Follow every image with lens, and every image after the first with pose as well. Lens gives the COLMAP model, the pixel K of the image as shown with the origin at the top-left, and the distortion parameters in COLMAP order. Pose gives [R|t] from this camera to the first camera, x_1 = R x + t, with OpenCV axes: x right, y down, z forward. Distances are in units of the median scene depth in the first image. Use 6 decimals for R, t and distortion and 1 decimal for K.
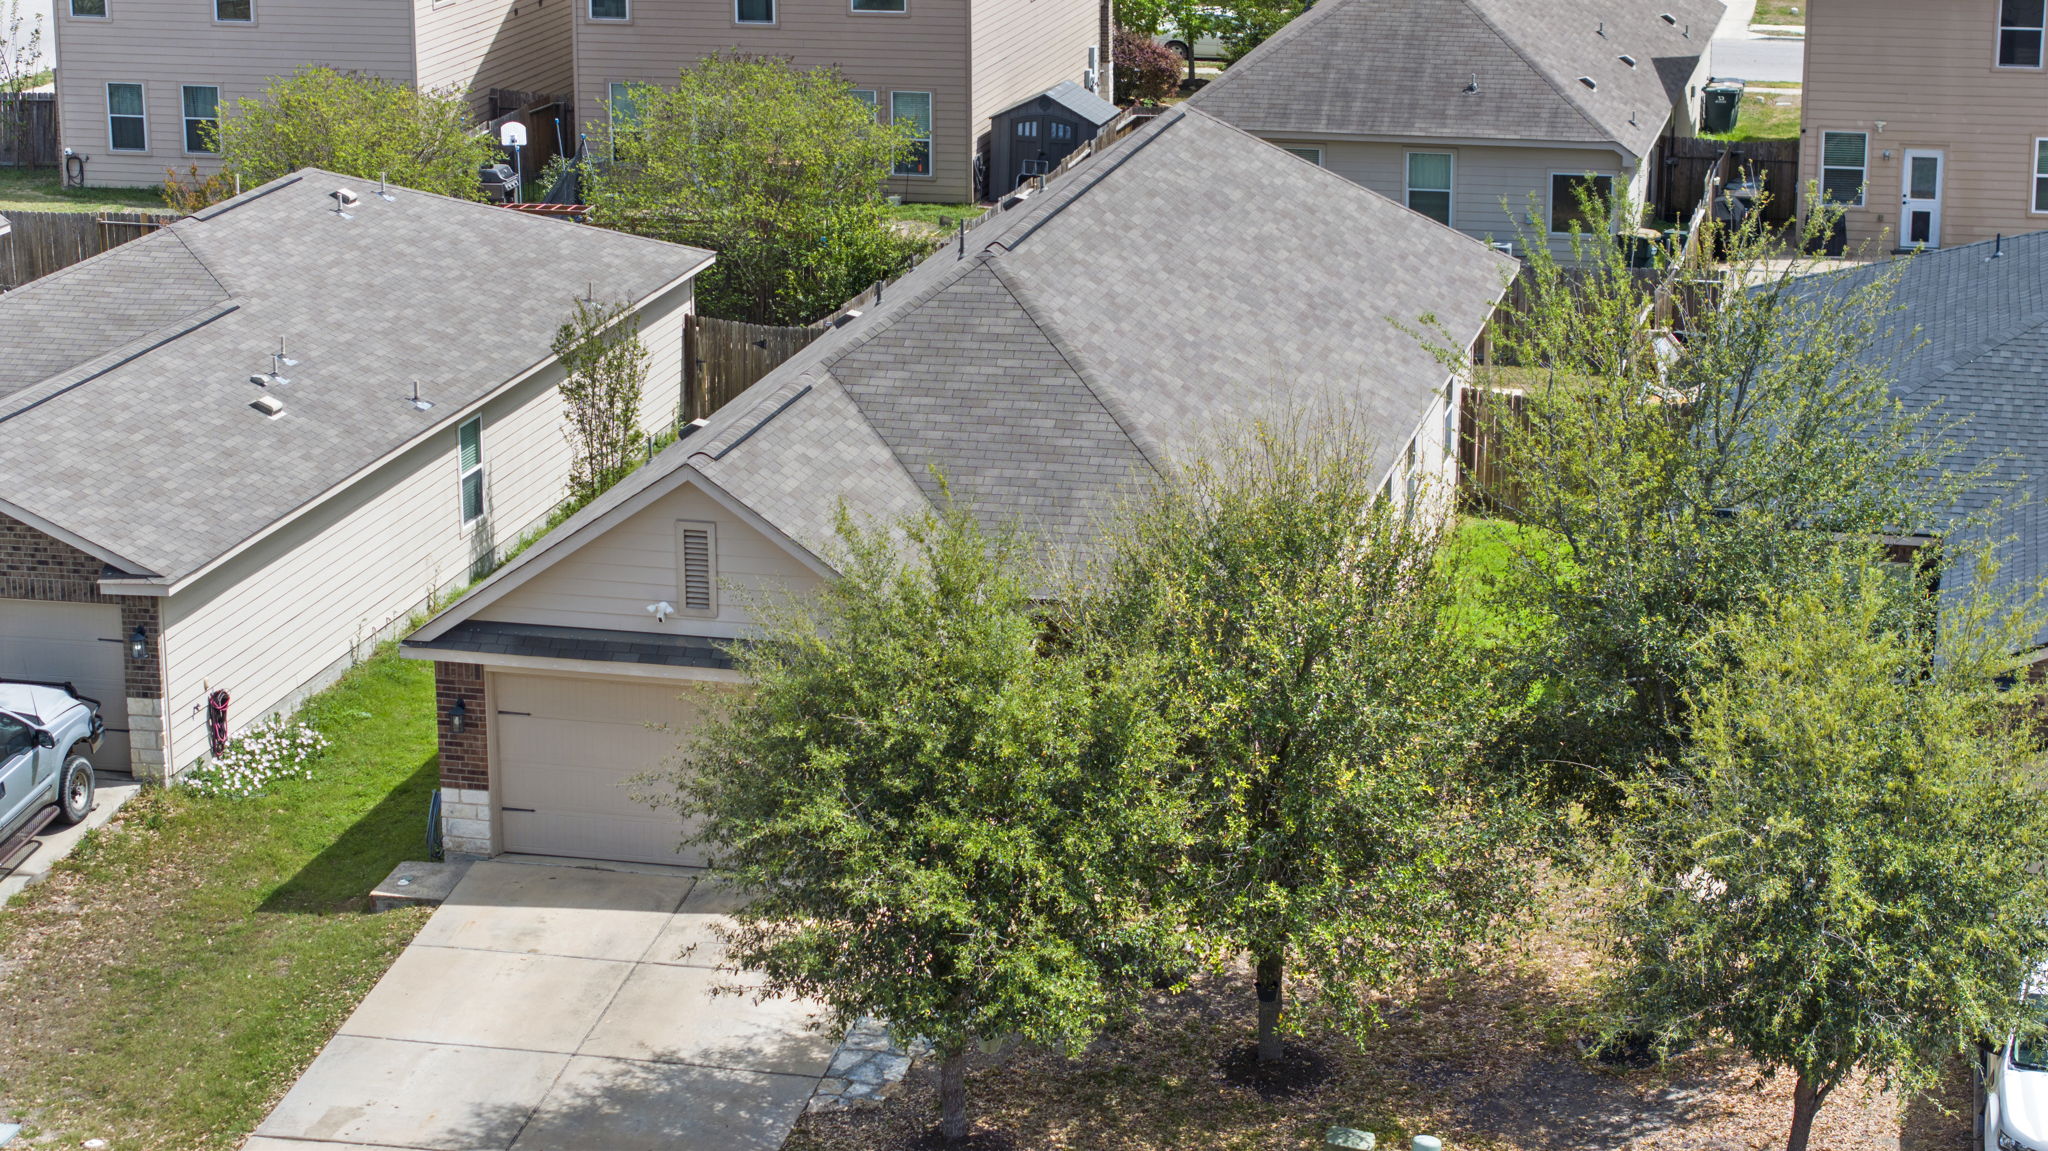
lens RADIAL K [[4086.3, 0, 1024.0], [0, 4086.3, 575.5], [0, 0, 1]] dist [-0.218300, 1.760375]
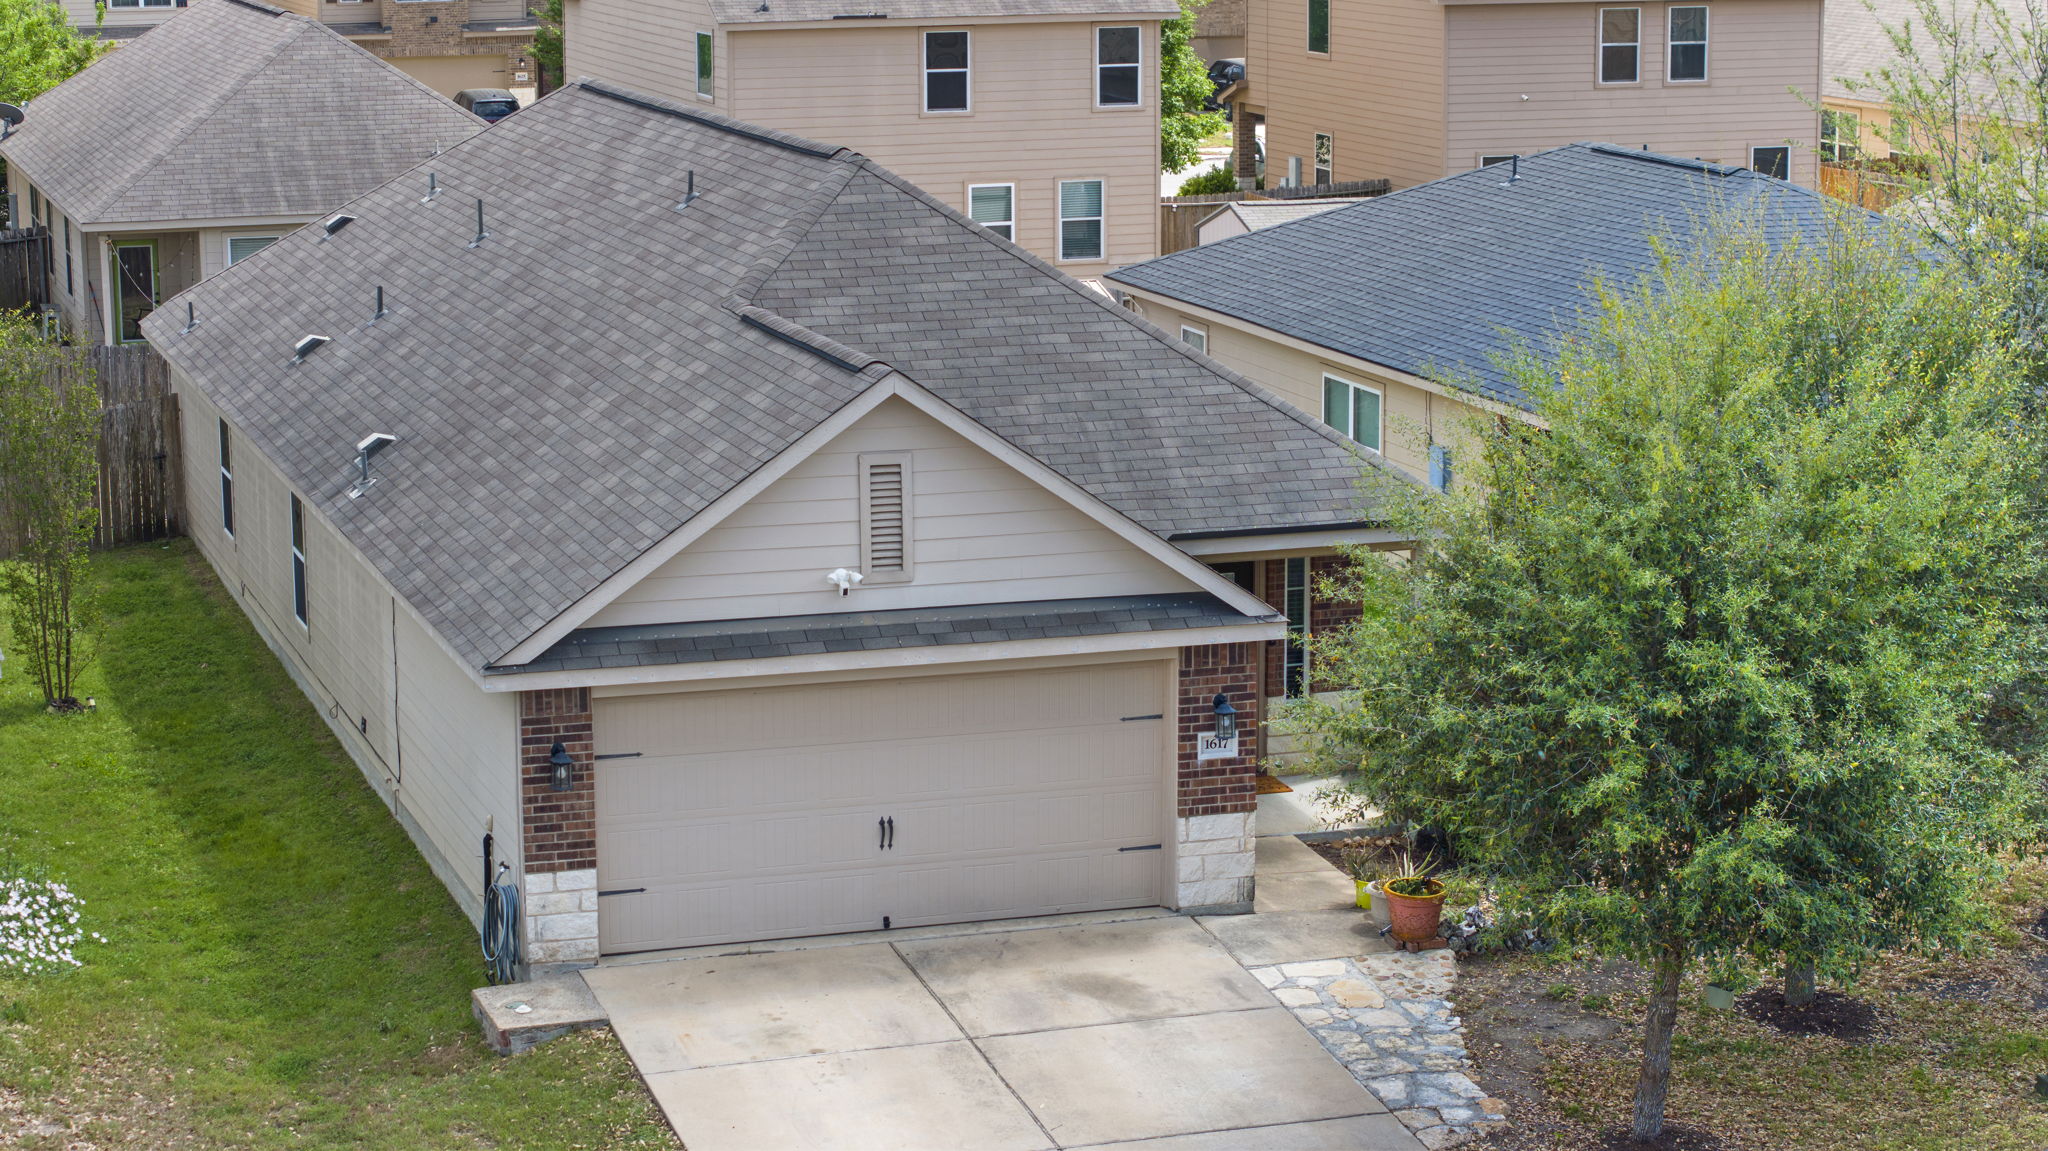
lens RADIAL K [[4086.3, 0, 1024.0], [0, 4086.3, 575.5], [0, 0, 1]] dist [-0.218300, 1.760375]
pose [[0.851401, -0.098692, 0.515147, -0.432841], [0.139337, 0.989407, -0.040737, 0.041633], [-0.505669, 0.106462, 0.856133, 0.341214]]
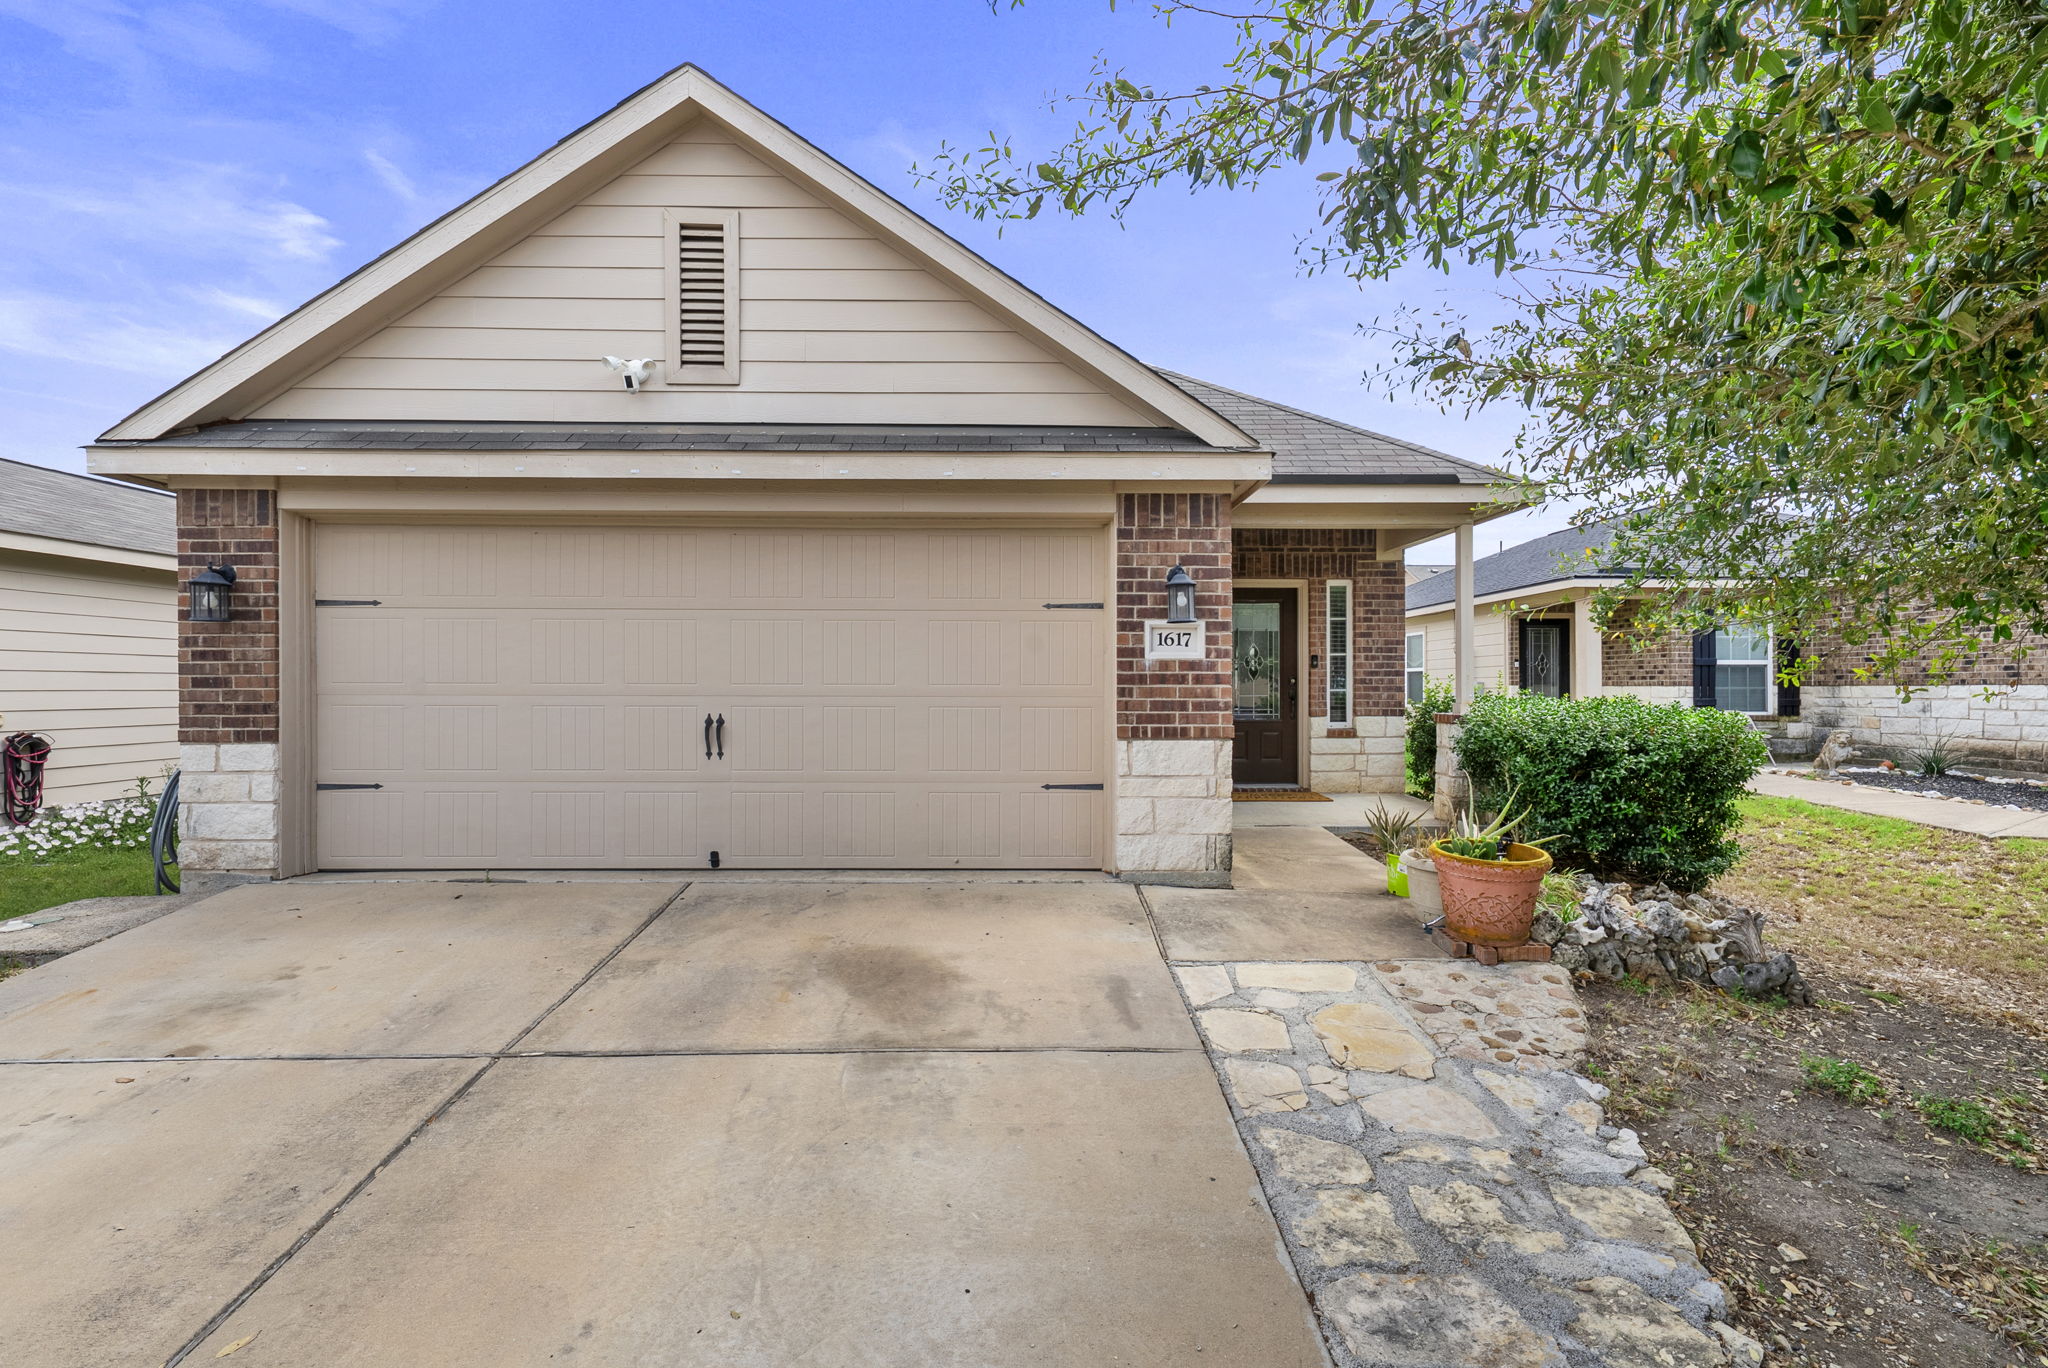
lens RADIAL K [[960.0, 0, 1030.1], [0, 960.0, 685.2], [0, 0, 1]] dist [0.000515, 0.000410]
pose [[0.969844, 0.001461, 0.243721, -0.066997], [0.063074, 0.964412, -0.256773, 0.083908], [-0.235423, 0.264402, 0.935237, 0.858725]]
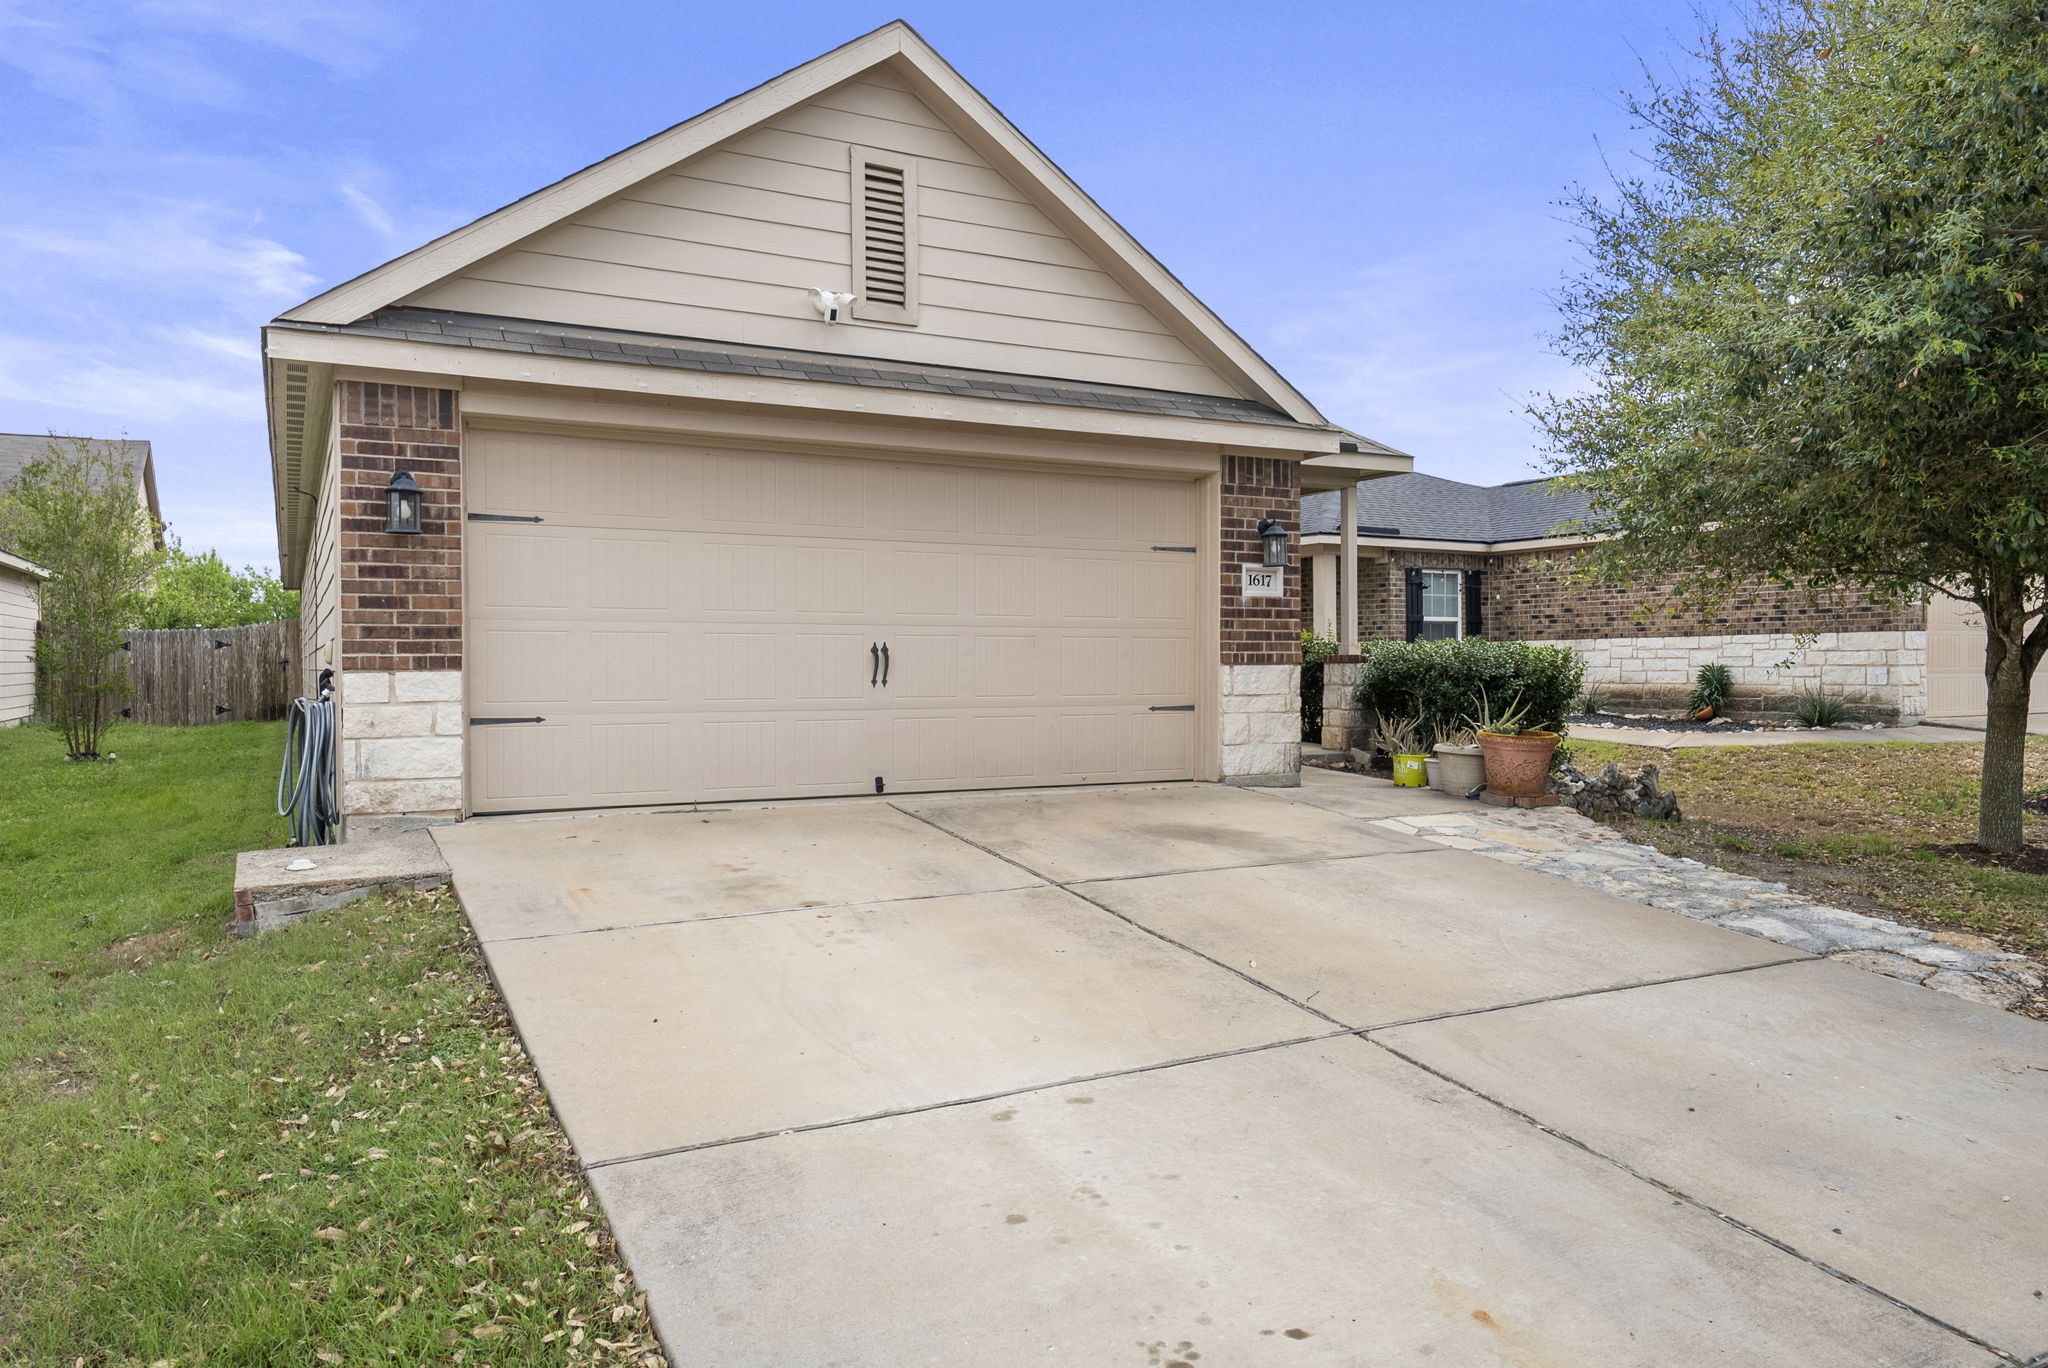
lens RADIAL K [[1390.8, 0, 1026.3], [0, 1390.8, 671.3], [0, 0, 1]] dist [0.000489, 0.001266]
pose [[0.753925, -0.005278, 0.656939, -0.189343], [0.174352, 0.965717, -0.192334, 0.096188], [-0.633402, 0.259544, 0.728998, 0.838819]]
